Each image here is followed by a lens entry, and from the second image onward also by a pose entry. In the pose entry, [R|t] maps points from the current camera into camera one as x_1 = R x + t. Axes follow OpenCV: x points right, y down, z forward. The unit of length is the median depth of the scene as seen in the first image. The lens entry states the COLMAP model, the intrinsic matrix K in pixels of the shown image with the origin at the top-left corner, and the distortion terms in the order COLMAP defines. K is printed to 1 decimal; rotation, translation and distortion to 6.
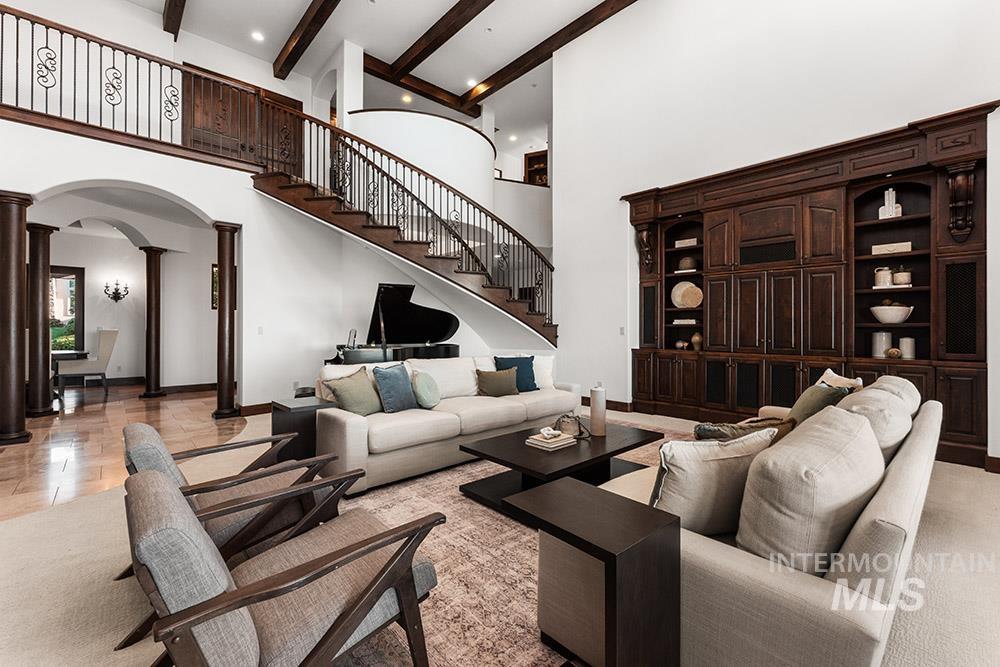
lens RADIAL K [[429.4, 0, 499.5], [0, 429.4, 326.3], [0, 0, 1]] dist [0.000872, -0.000067]
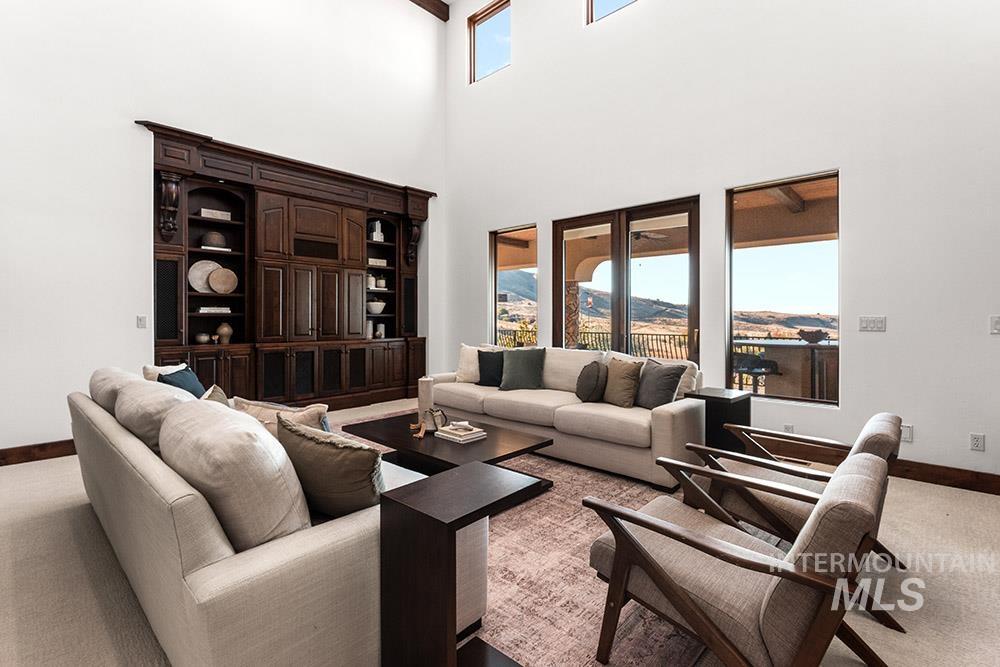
lens RADIAL K [[459.2, 0, 499.5], [0, 459.2, 319.4], [0, 0, 1]] dist [-0.002538, -0.000256]
pose [[-0.082717, -0.004831, 0.996561, -0.620100], [-0.003141, 0.999985, 0.004587, 0.002224], [-0.996568, -0.002751, -0.082731, 0.671523]]
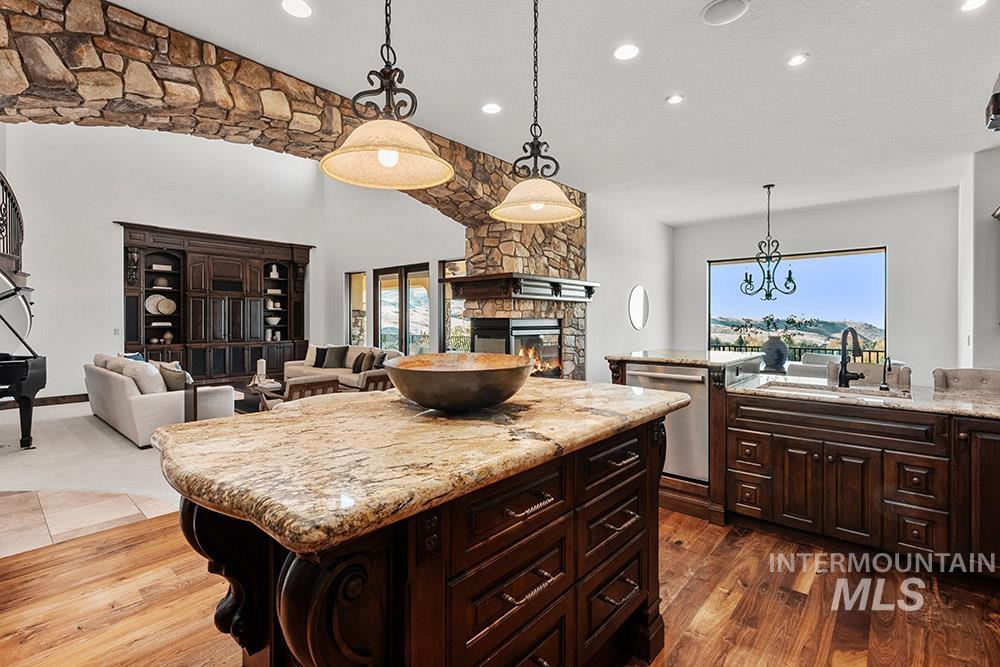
lens RADIAL K [[458.7, 0, 498.3], [0, 458.7, 323.6], [0, 0, 1]] dist [0.002914, 0.000225]
pose [[-0.112552, -0.007726, 0.993616, -1.487365], [-0.003638, 0.999966, 0.007363, -0.033954], [-0.993639, -0.002786, -0.112576, 0.103750]]
